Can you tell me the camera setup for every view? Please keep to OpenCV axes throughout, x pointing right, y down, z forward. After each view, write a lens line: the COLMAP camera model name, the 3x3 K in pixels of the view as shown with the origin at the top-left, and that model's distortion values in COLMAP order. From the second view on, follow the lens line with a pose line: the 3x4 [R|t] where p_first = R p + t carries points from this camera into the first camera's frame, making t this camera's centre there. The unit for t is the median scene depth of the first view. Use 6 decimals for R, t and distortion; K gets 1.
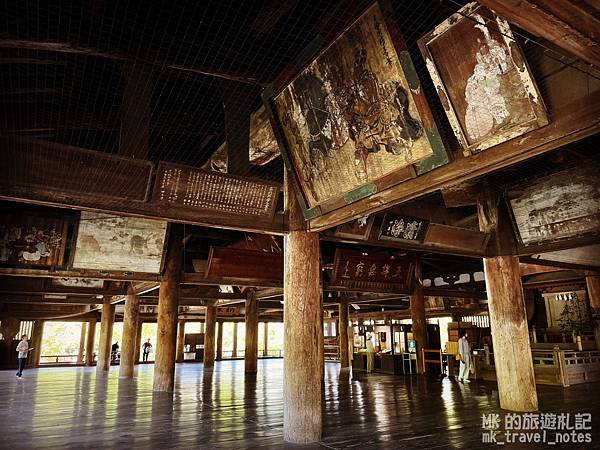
lens RADIAL K [[454.7, 0, 300.0], [0, 454.7, 219.9], [0, 0, 1]] dist [0.010455, -0.006960]
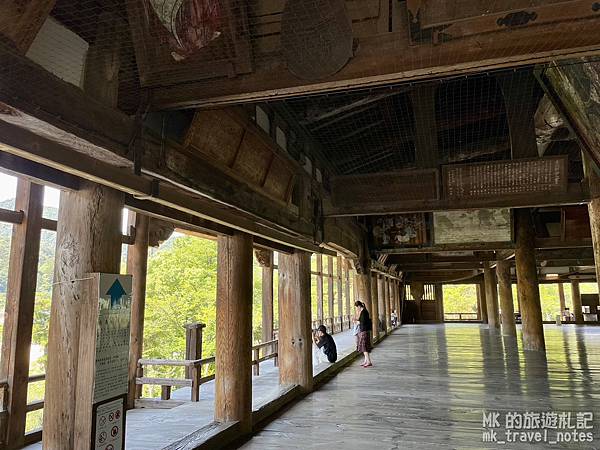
lens RADIAL K [[454.7, 0, 299.8], [0, 454.7, 226.2], [0, 0, 1]] dist [0.010455, -0.006960]
pose [[0.665167, -0.115895, -0.737645, 0.155438], [0.190065, 0.981622, 0.017163, -0.029578], [0.722100, -0.151616, 0.674970, -0.065464]]
